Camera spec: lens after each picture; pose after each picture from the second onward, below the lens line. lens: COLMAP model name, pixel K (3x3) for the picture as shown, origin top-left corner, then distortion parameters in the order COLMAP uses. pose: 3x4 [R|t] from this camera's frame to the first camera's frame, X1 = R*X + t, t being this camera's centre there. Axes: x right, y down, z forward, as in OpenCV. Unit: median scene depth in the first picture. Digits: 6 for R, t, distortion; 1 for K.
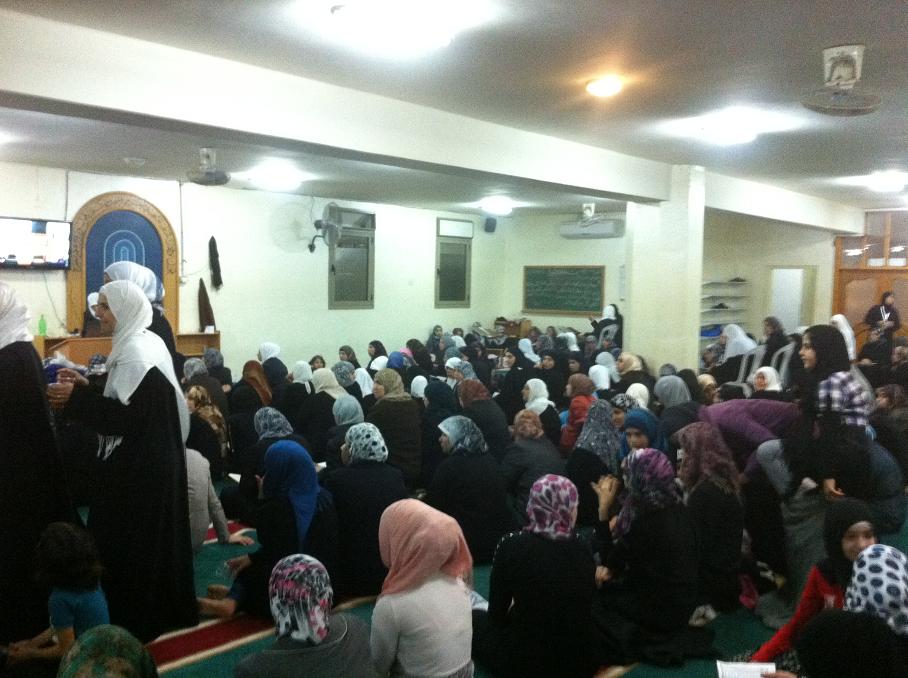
lens RADIAL K [[889.0, 0, 454.0], [0, 889.0, 339.0], [0, 0, 1]] dist [0.174239, -0.480780]
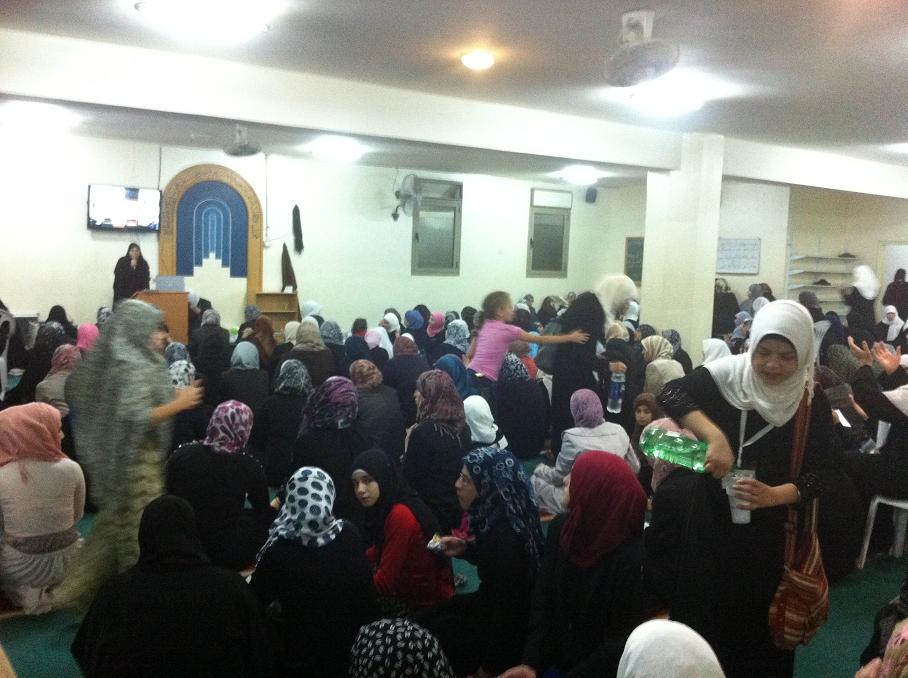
lens RADIAL K [[889.0, 0, 454.0], [0, 889.0, 339.0], [0, 0, 1]] dist [0.174239, -0.480780]
pose [[0.966247, 0.044598, -0.253729, 0.202329], [-0.036793, 0.998695, 0.035425, 0.003581], [0.254978, -0.024894, 0.966626, -0.012334]]
